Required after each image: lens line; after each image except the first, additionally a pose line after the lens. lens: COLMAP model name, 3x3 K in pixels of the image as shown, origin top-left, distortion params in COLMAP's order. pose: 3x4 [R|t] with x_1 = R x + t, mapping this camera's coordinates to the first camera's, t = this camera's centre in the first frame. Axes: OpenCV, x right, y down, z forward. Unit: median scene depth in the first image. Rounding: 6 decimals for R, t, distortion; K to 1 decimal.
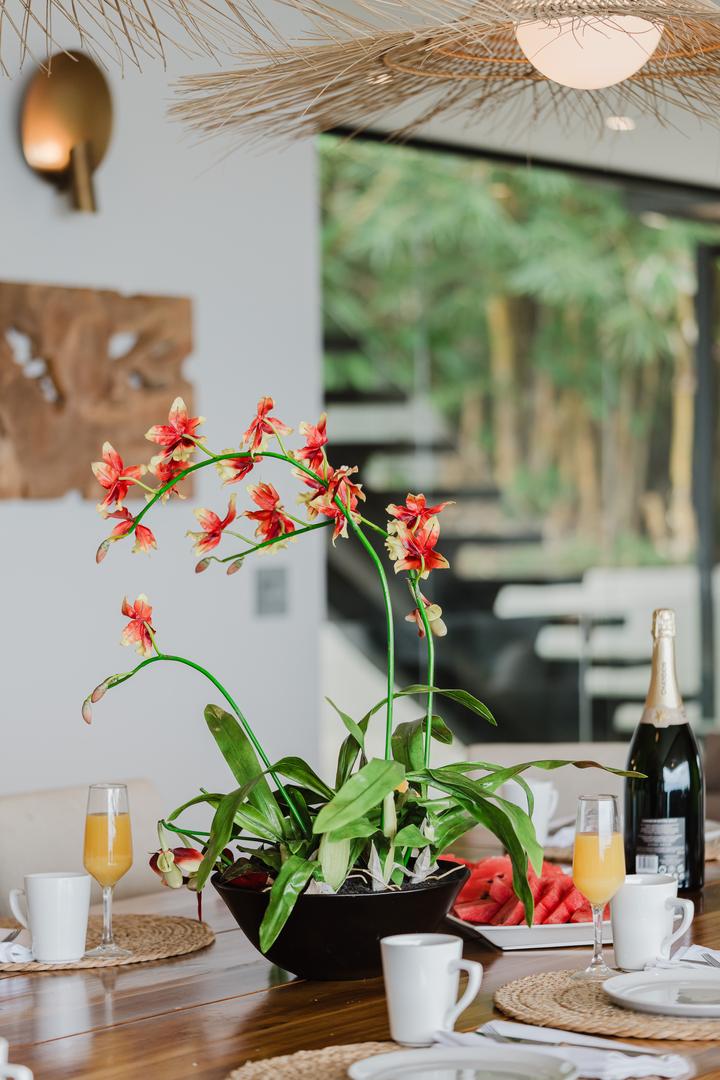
lens RADIAL K [[2804.5, 0, 360.0], [0, 2804.5, 540.0], [0, 0, 1]] dist [-0.021208, 0.013108]
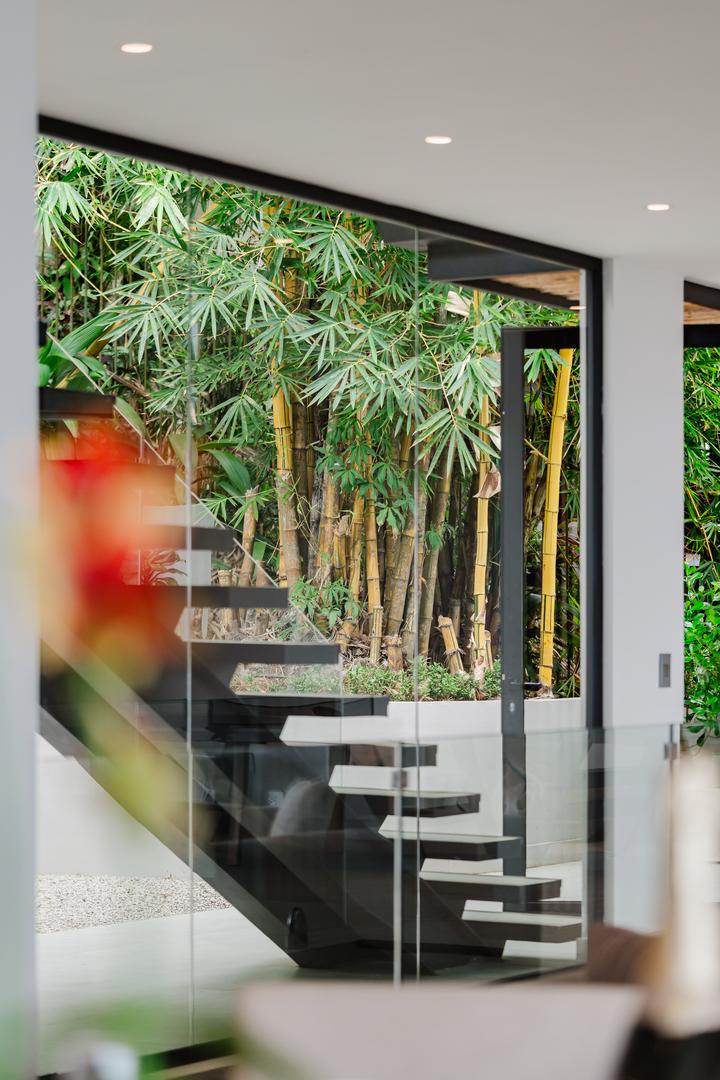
lens RADIAL K [[2804.5, 0, 360.0], [0, 2804.5, 540.0], [0, 0, 1]] dist [-0.021208, 0.013108]
pose [[0.996833, 0.008494, 0.079070, 0.004919], [-0.004698, 0.998833, -0.048070, 0.003980], [-0.079386, 0.047547, 0.995709, 0.121562]]
